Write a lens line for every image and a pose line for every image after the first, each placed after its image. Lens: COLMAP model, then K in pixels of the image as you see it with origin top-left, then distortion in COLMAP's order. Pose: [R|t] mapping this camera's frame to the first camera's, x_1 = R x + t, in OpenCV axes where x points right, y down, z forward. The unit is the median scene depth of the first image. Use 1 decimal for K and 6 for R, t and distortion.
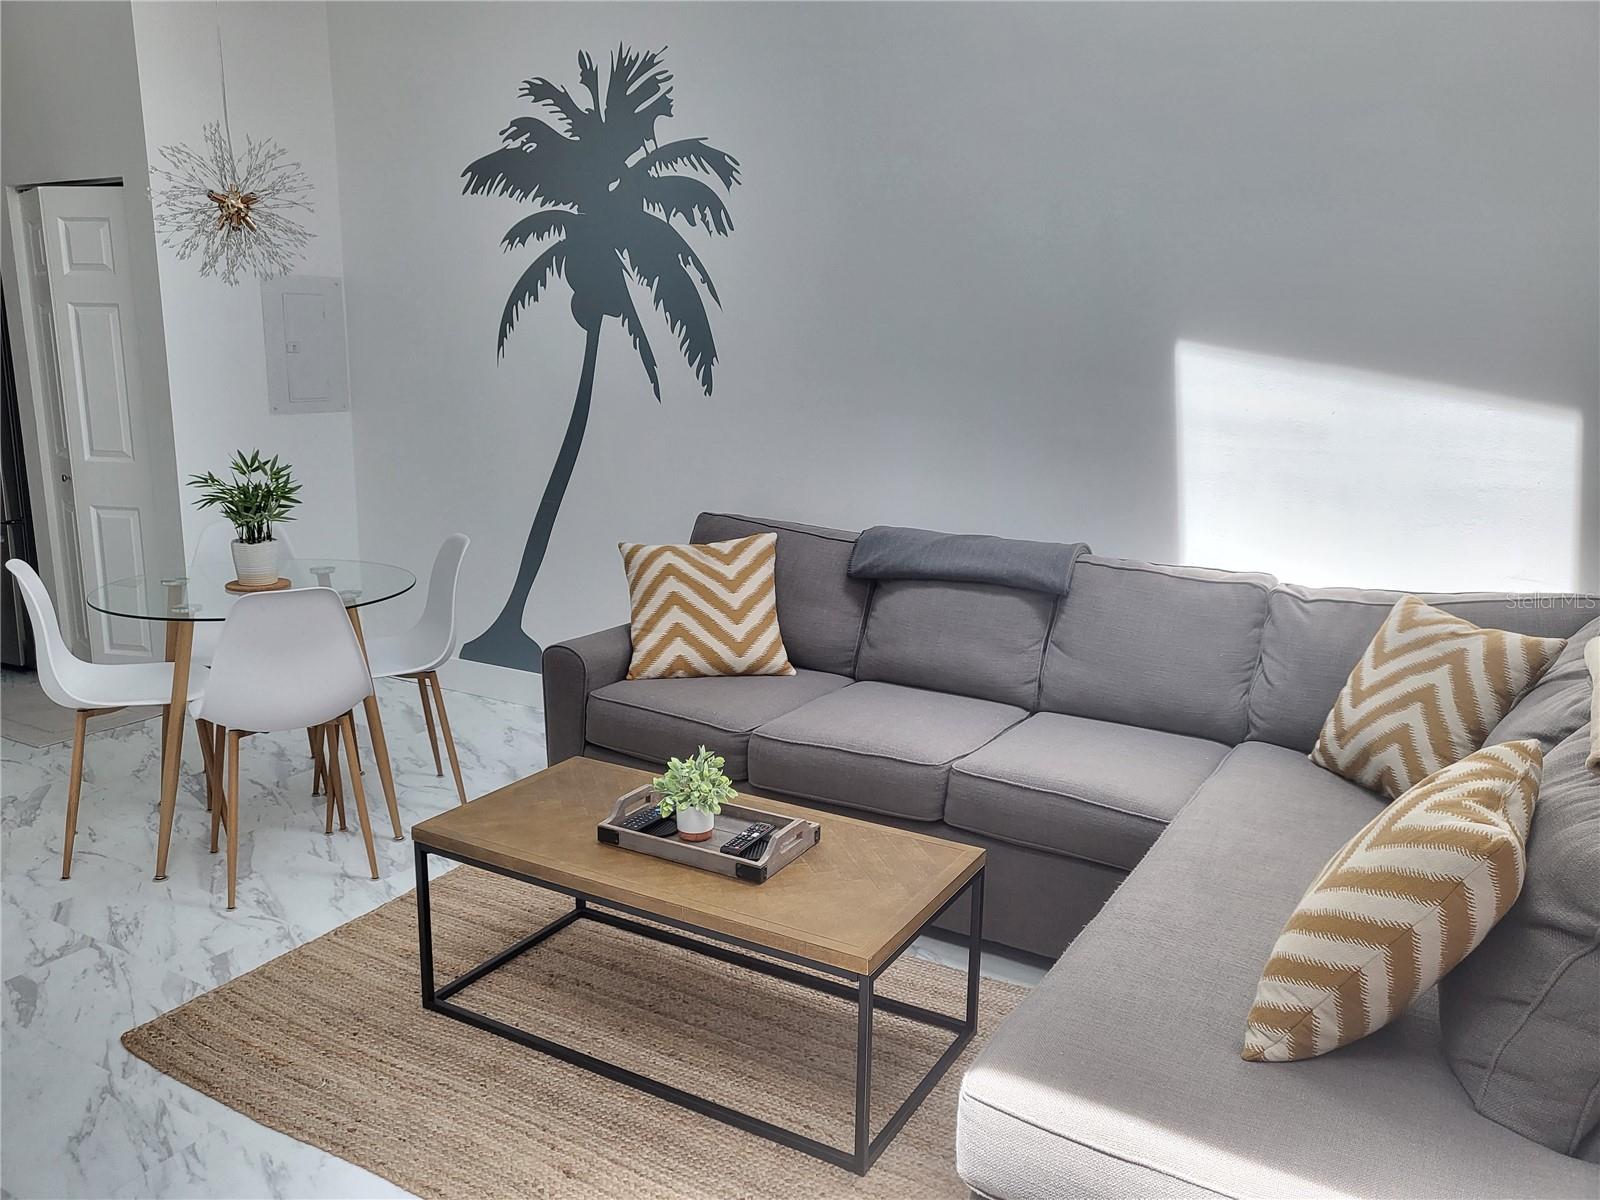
lens RADIAL K [[1223.5, 0, 800.0], [0, 1223.5, 600.0], [0, 0, 1]] dist [-0.036335, 0.003118]
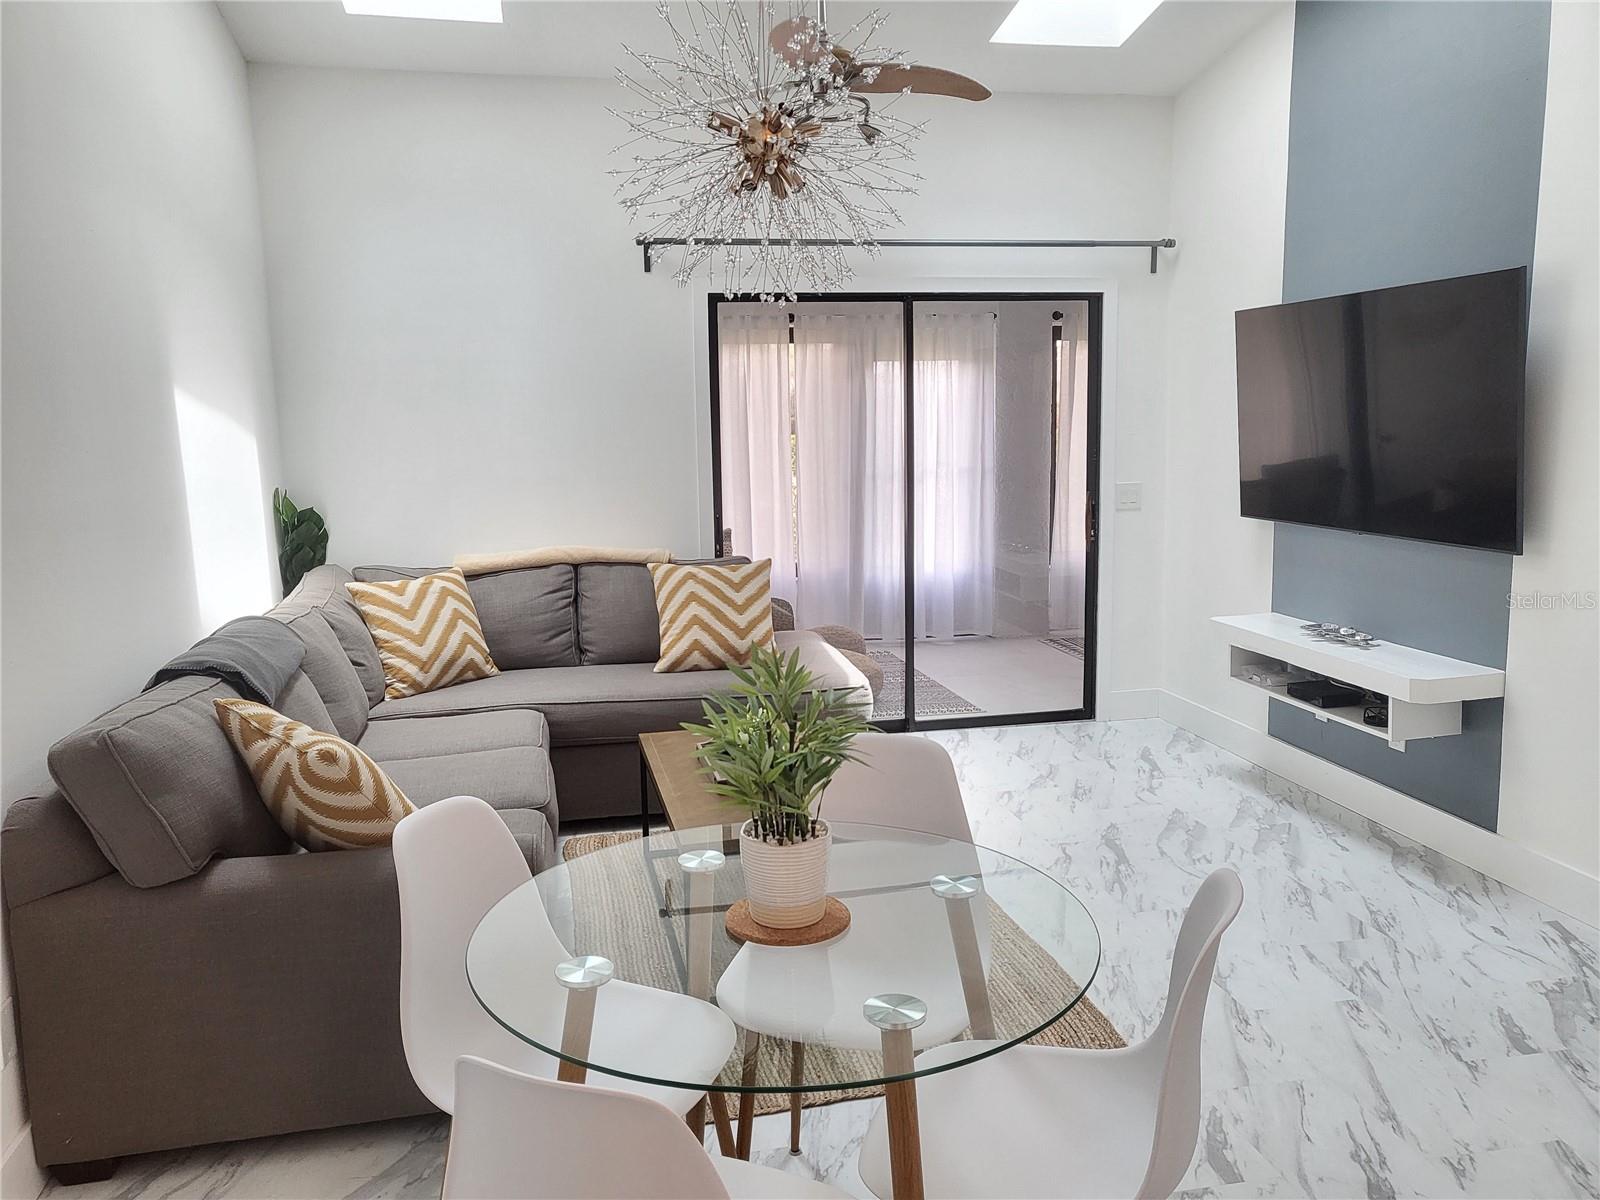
lens RADIAL K [[1229.1, 0, 766.2], [0, 1229.1, 606.2], [0, 0, 1]] dist [0.014115, 0.005714]
pose [[-0.656592, -0.111014, 0.746032, -0.672934], [0.175757, 0.939361, 0.294468, -0.232128], [-0.733483, 0.324465, -0.597265, 1.073872]]
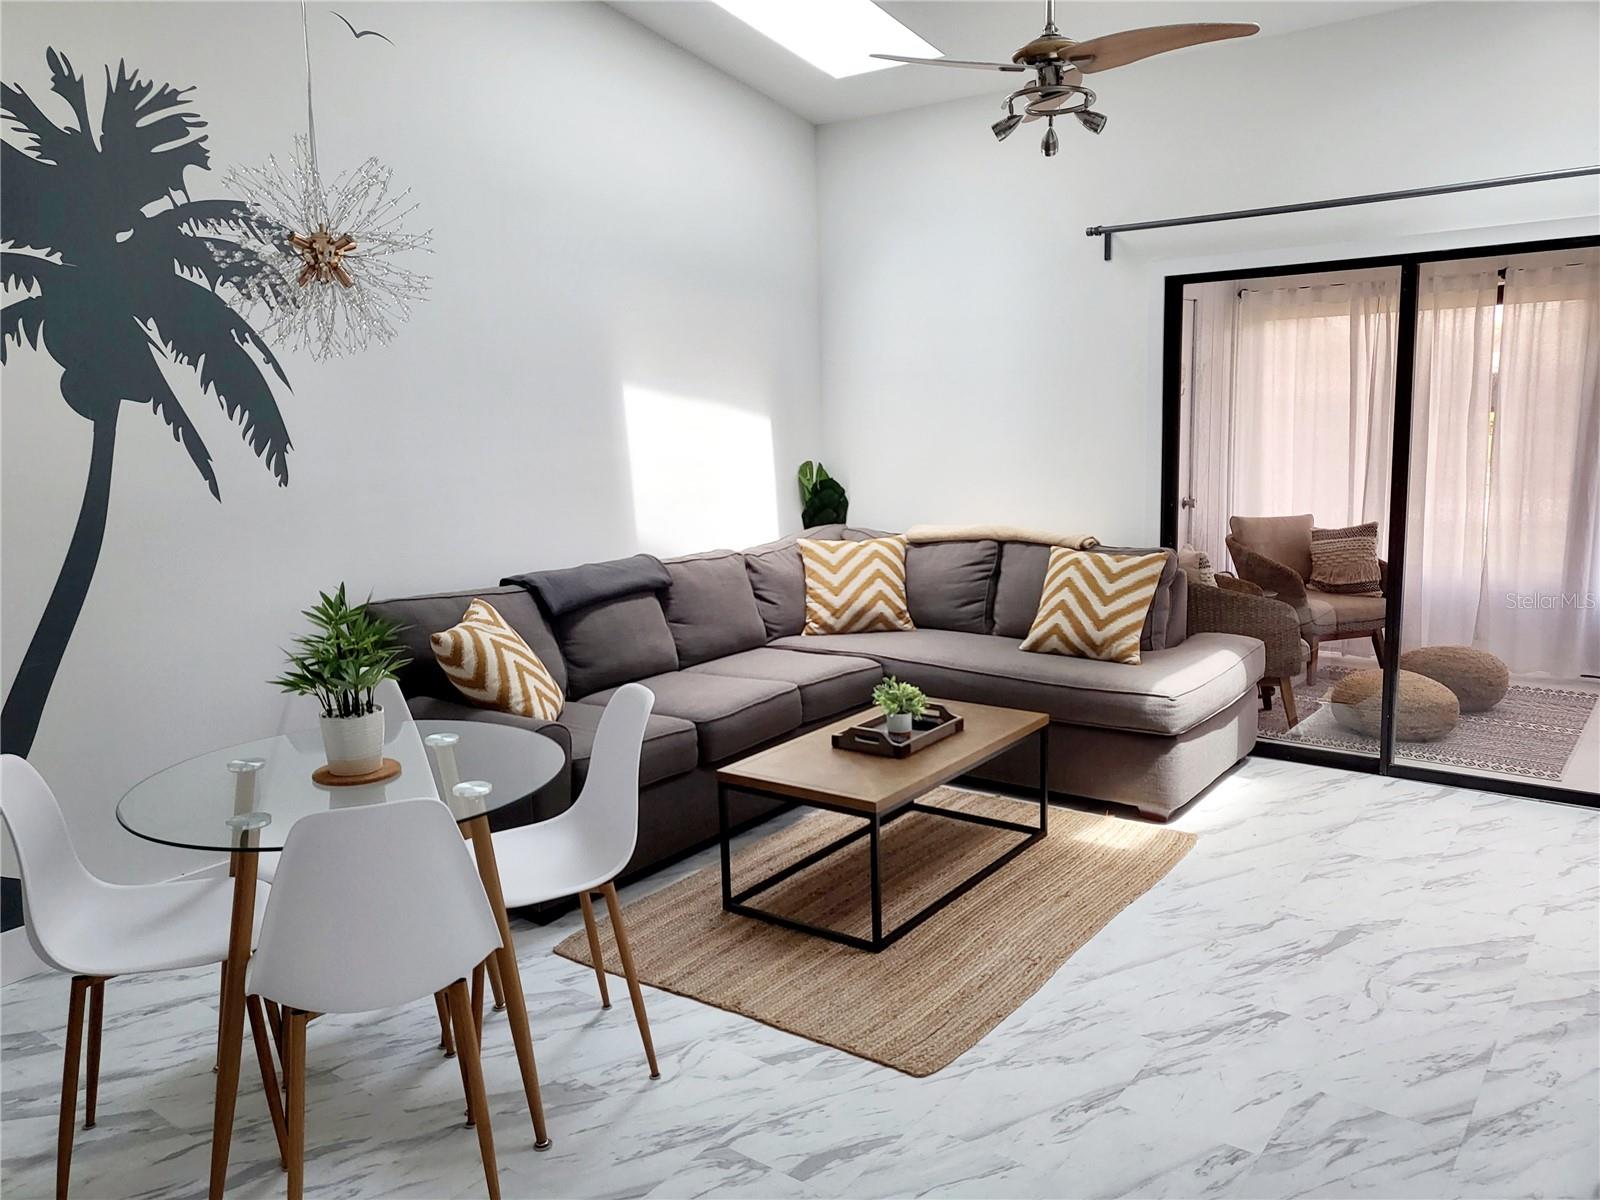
lens RADIAL K [[1200.7, 0, 765.3], [0, 1200.7, 593.6], [0, 0, 1]] dist [0.028047, 0.004031]
pose [[0.132242, -0.165668, 0.977275, -0.927436], [0.238484, 0.962290, 0.130856, -0.125190], [-0.962101, 0.215759, 0.166765, 0.534082]]
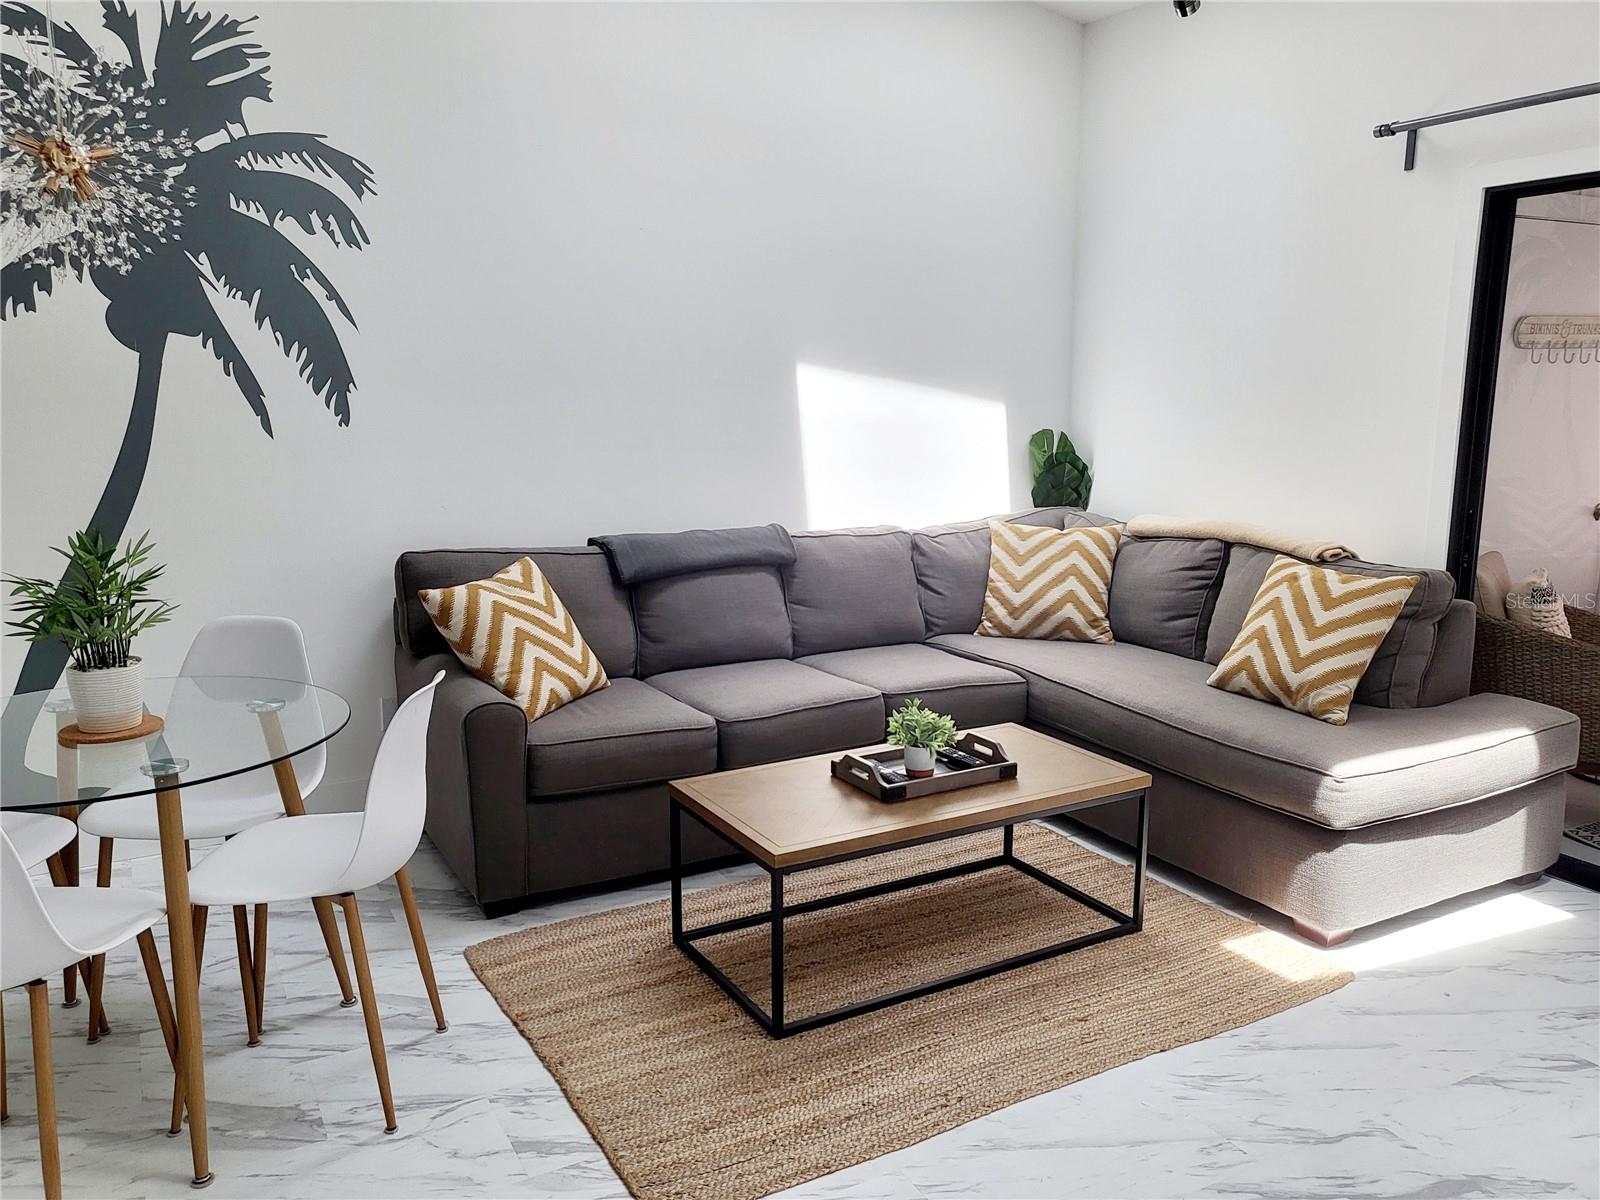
lens RADIAL K [[1211.1, 0, 791.8], [0, 1211.1, 596.8], [0, 0, 1]] dist [0.008272, 0.029213]
pose [[0.515227, -0.161948, 0.841614, -0.681899], [0.186331, 0.979663, 0.074442, -0.052067], [-0.836554, 0.118465, 0.534924, 0.273716]]
